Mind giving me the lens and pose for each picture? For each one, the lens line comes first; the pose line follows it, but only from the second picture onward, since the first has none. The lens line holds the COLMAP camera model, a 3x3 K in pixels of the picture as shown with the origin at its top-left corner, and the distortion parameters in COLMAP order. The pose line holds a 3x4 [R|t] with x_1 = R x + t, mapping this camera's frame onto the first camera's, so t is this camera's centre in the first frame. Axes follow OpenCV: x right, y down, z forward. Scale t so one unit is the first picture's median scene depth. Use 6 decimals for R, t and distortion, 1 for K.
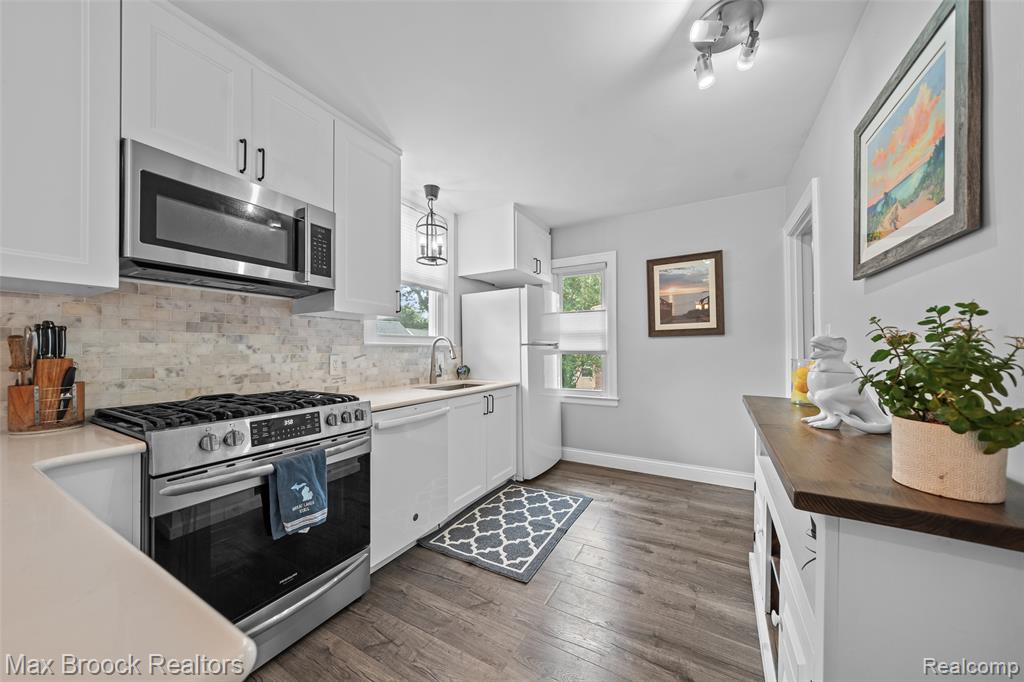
lens RADIAL K [[355.6, 0, 511.2], [0, 355.6, 347.0], [0, 0, 1]] dist [-0.004554, 0.000004]
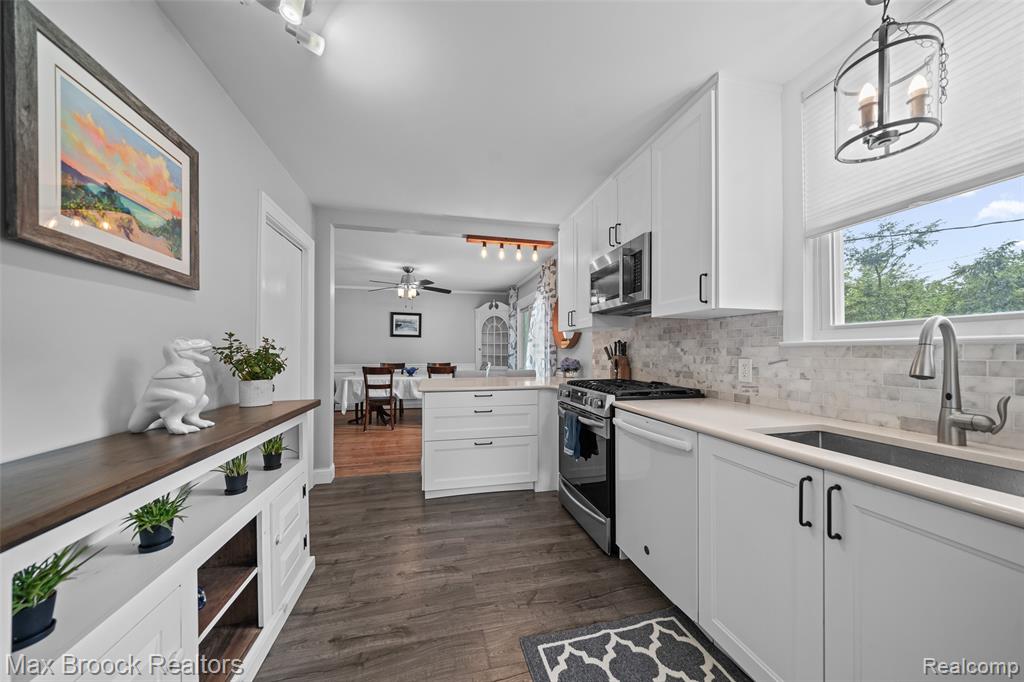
lens RADIAL K [[355.6, 0, 518.3], [0, 355.6, 347.2], [0, 0, 1]] dist [-0.004554, 0.000004]
pose [[-0.722837, -0.005995, -0.690993, 0.576939], [0.007013, 0.999847, -0.016011, 0.006676], [0.690983, -0.016419, -0.722684, 1.502108]]
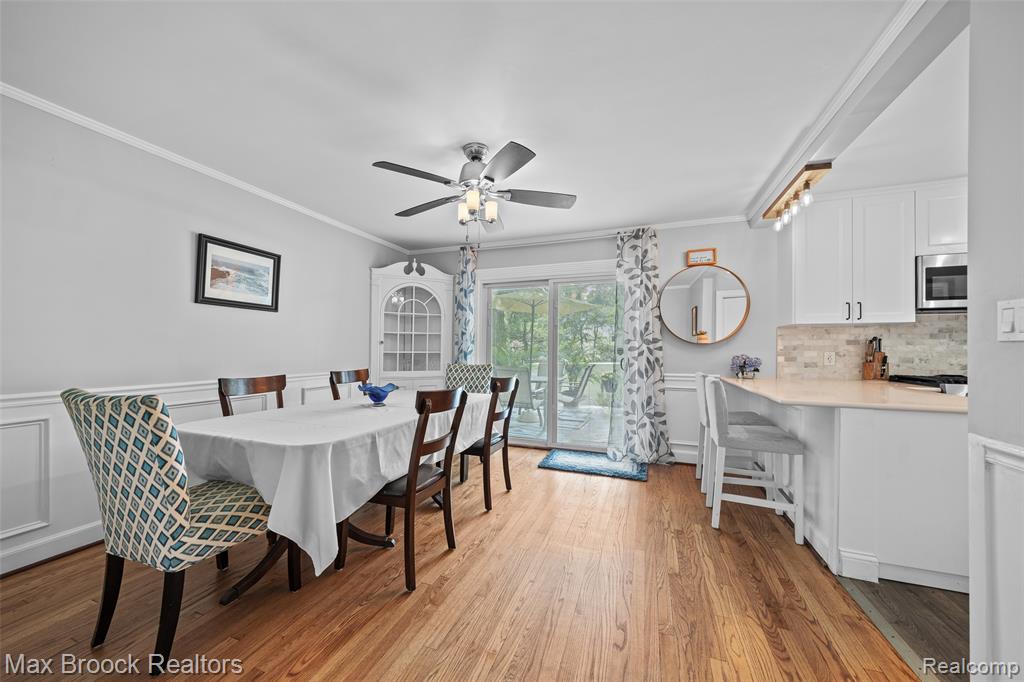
lens RADIAL K [[355.6, 0, 517.3], [0, 355.6, 347.0], [0, 0, 1]] dist [-0.004554, 0.000004]
pose [[0.166783, -0.001239, -0.985993, 0.458223], [0.002311, 0.999997, -0.000866, -0.003874], [0.985991, -0.002134, 0.166785, -1.222381]]
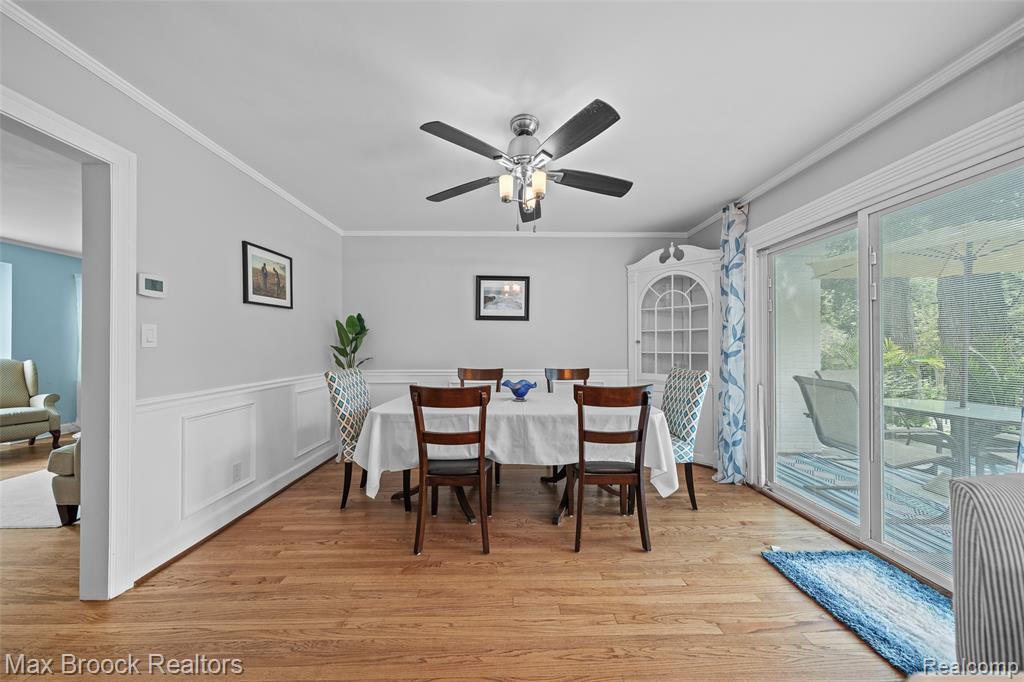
lens RADIAL K [[355.6, 0, 514.0], [0, 355.6, 346.7], [0, 0, 1]] dist [-0.004554, 0.000004]
pose [[-0.859865, 0.001991, -0.510518, -0.180934], [0.007194, 0.999940, -0.008217, 0.002566], [0.510471, -0.010738, -0.859828, -0.266511]]
